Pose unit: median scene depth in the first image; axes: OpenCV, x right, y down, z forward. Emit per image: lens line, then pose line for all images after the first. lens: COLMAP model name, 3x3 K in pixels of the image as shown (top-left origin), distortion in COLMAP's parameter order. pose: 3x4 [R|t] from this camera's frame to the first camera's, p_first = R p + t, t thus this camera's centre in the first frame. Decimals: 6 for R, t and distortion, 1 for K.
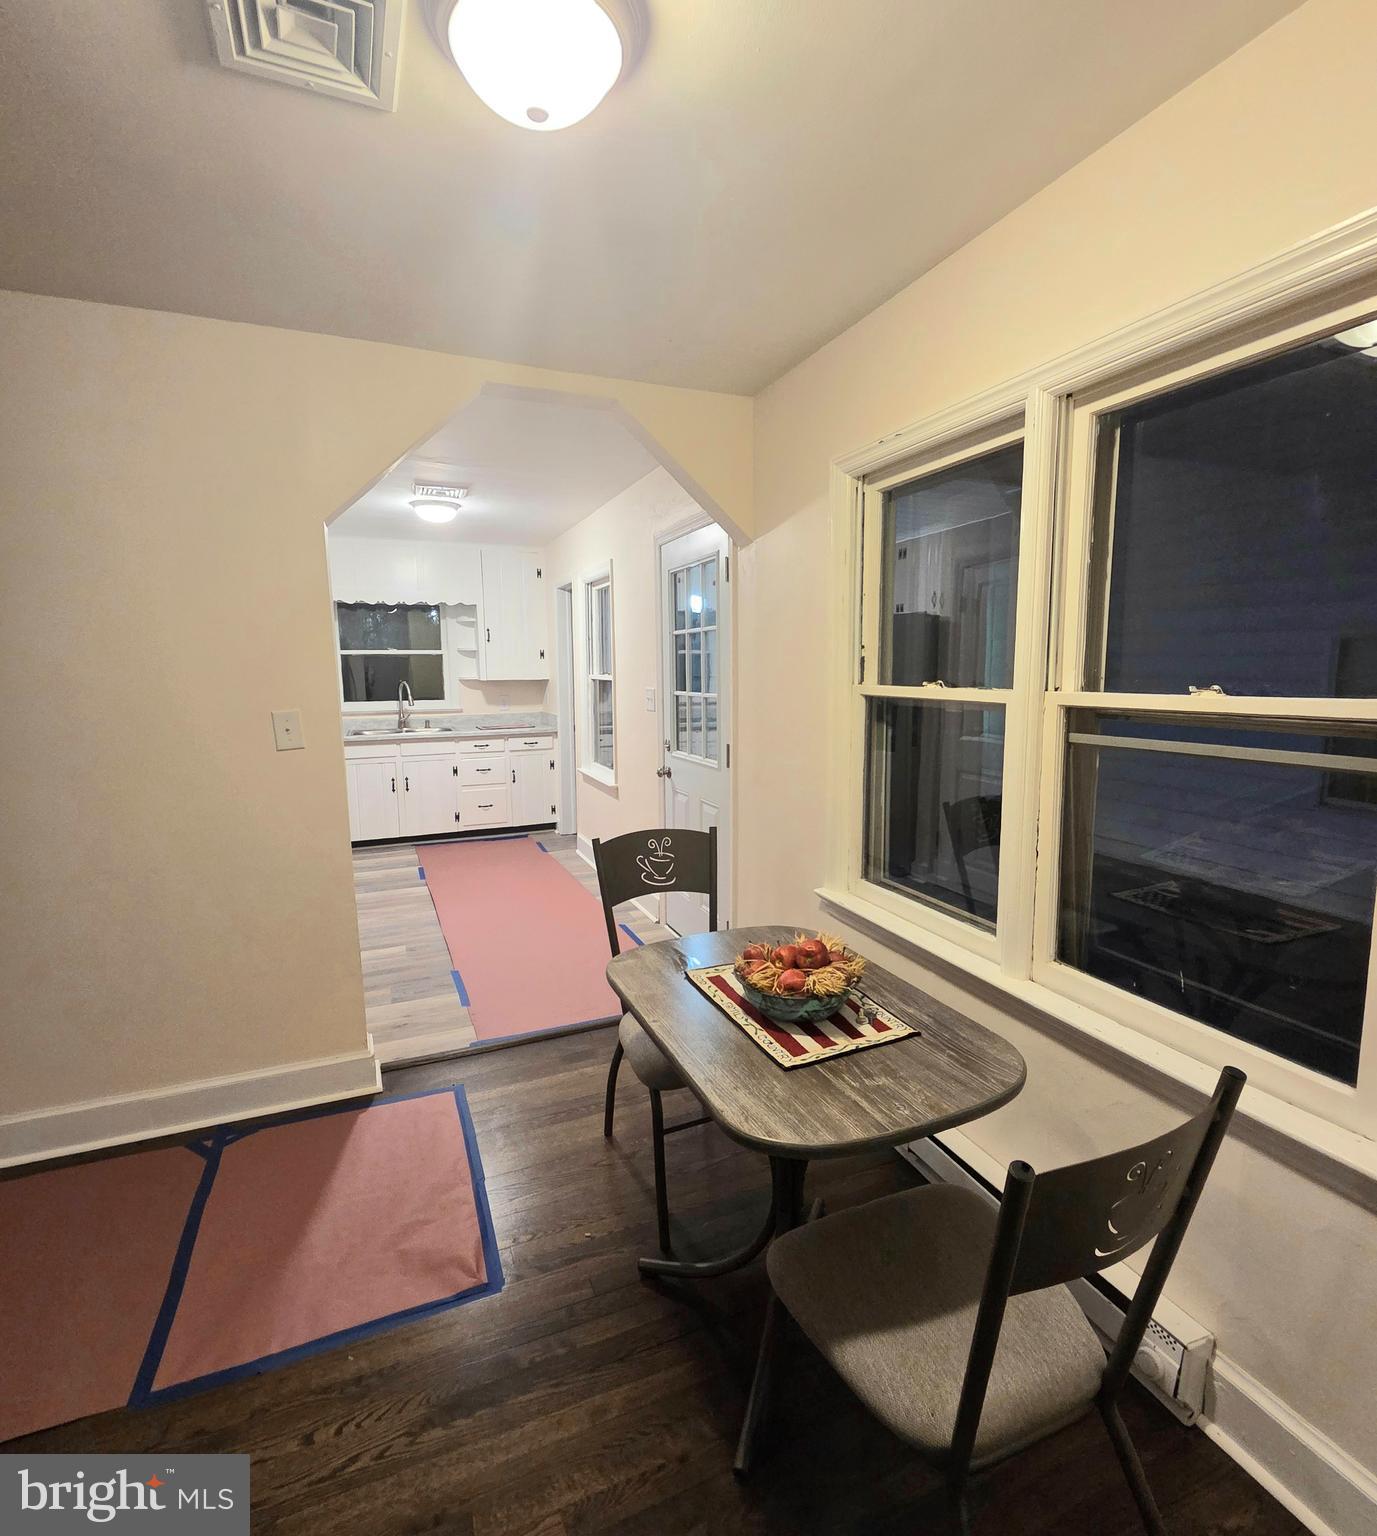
lens RADIAL K [[768.1, 0, 688.5], [0, 768.1, 768.0], [0, 0, 1]] dist [0.000464, 0.000556]
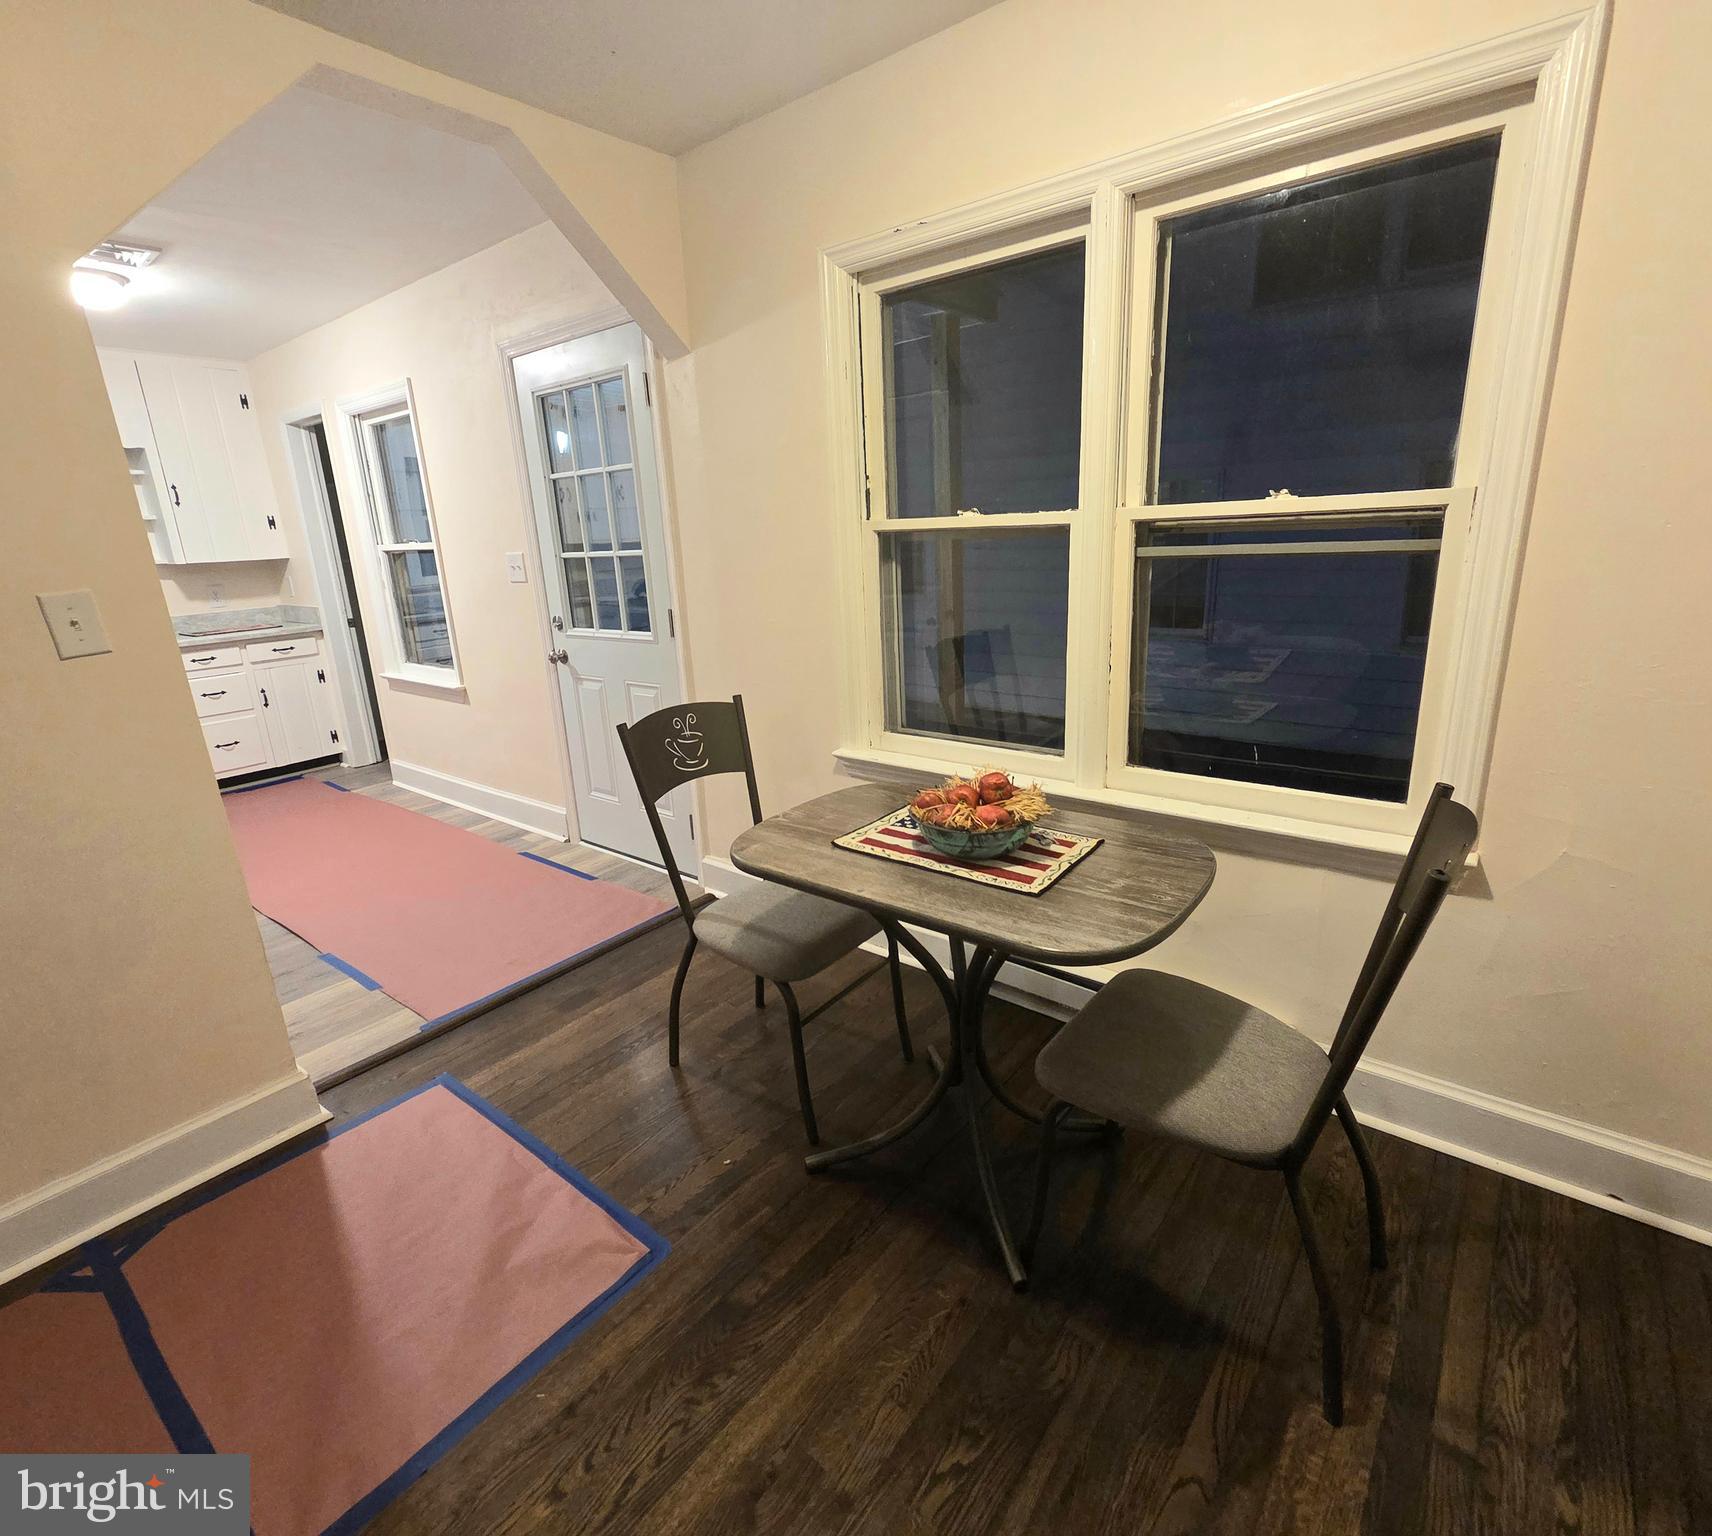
lens RADIAL K [[847.2, 0, 849.0], [0, 847.2, 776.9], [0, 0, 1]] dist [-0.003702, 0.000275]
pose [[0.874149, -0.163766, 0.457213, -0.320355], [0.099681, 0.981889, 0.161114, 0.027306], [-0.475317, -0.095262, 0.874642, 0.108461]]
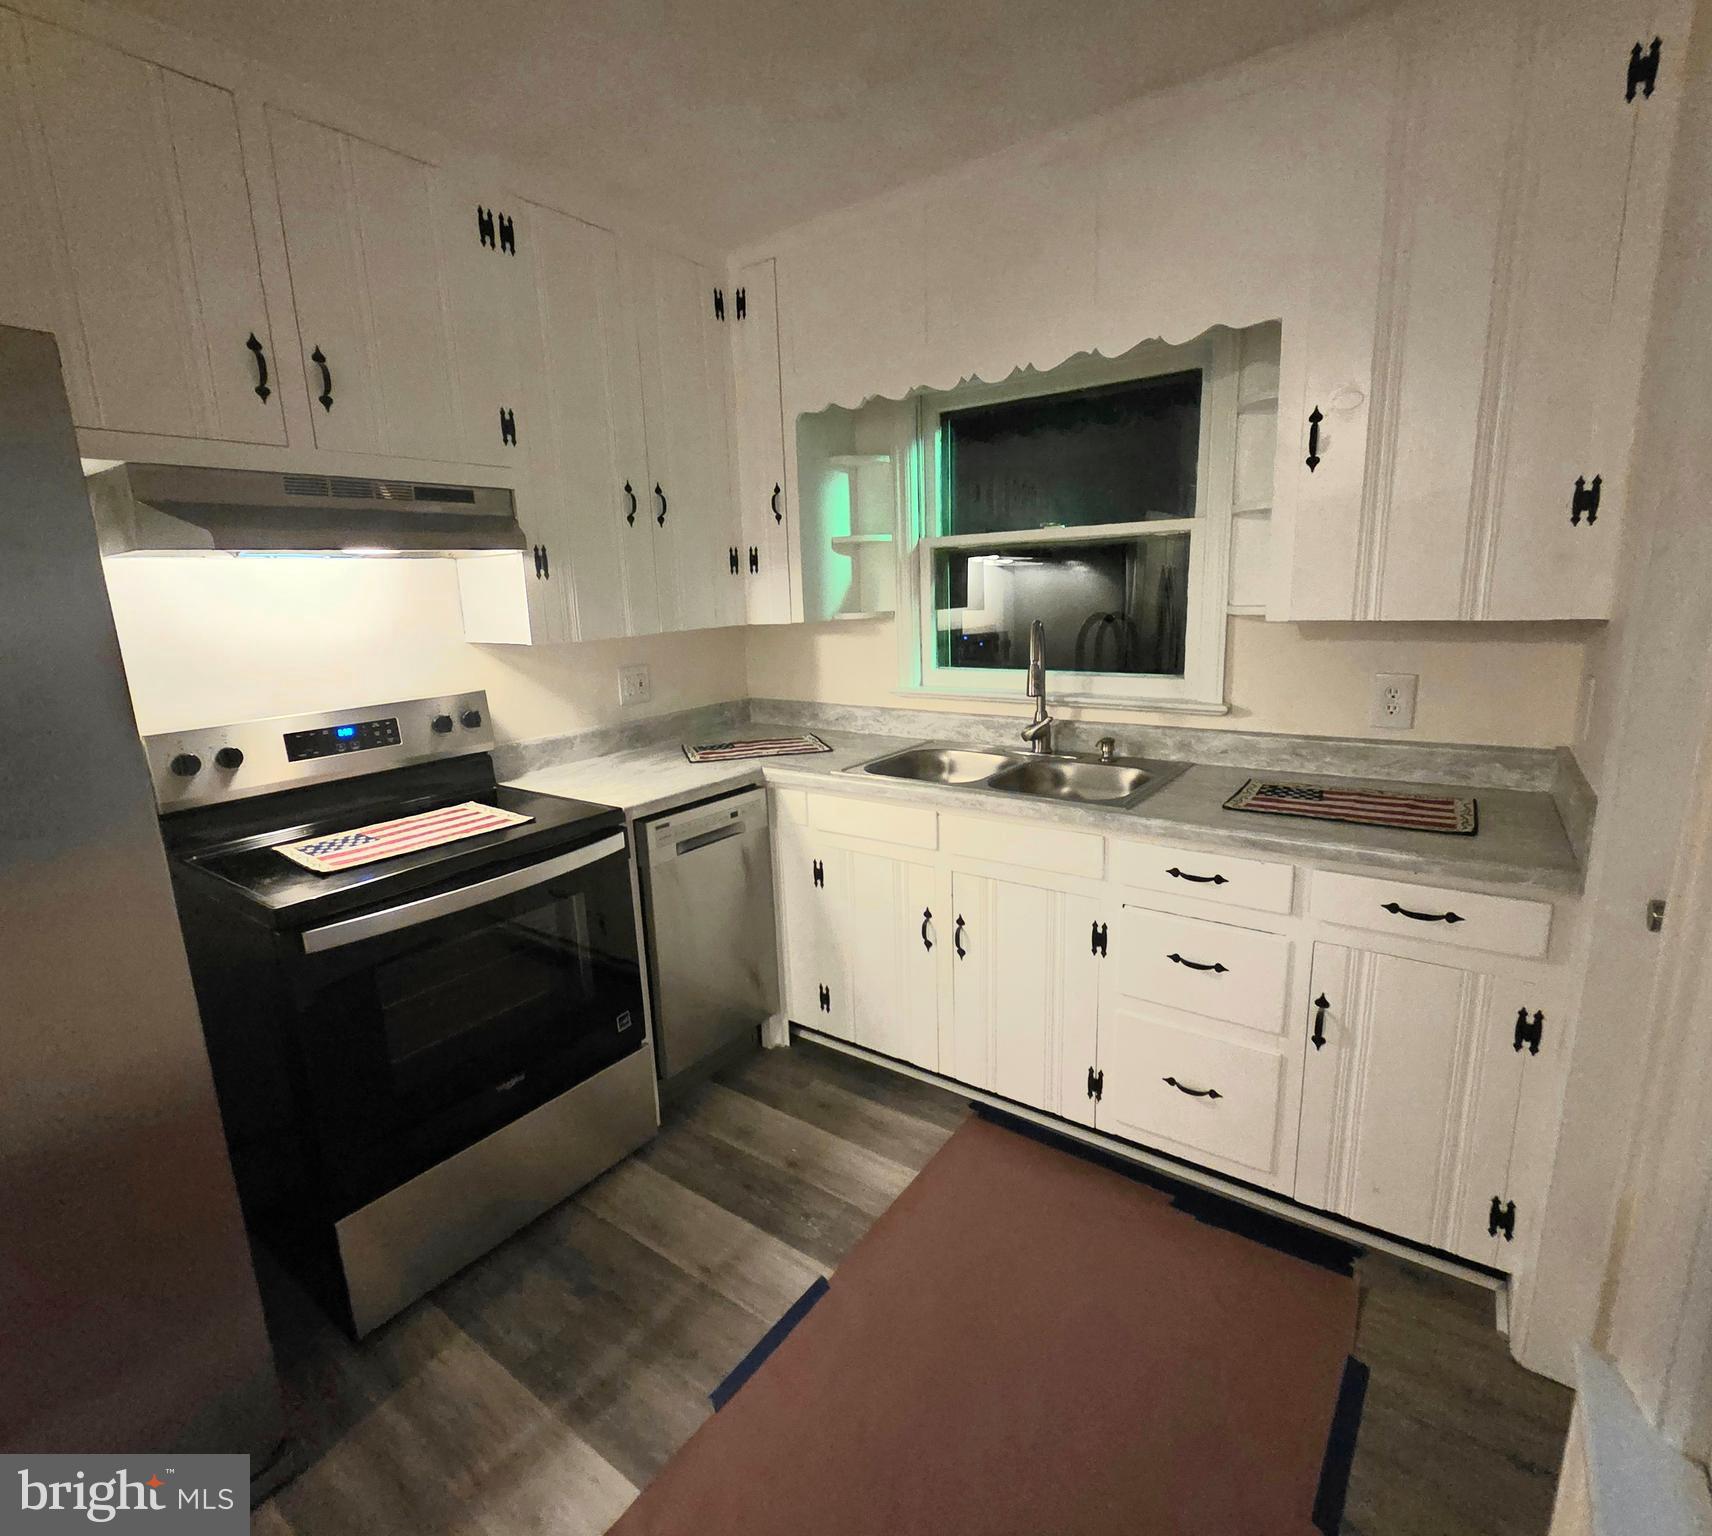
lens RADIAL K [[856.1, 0, 853.5], [0, 856.1, 757.3], [0, 0, 1]] dist [0.000464, 0.000556]
pose [[0.526344, 0.164259, -0.834255, -0.238646], [-0.087492, 0.986417, 0.139019, -0.250028], [0.845758, -0.000181, 0.533566, 1.882135]]
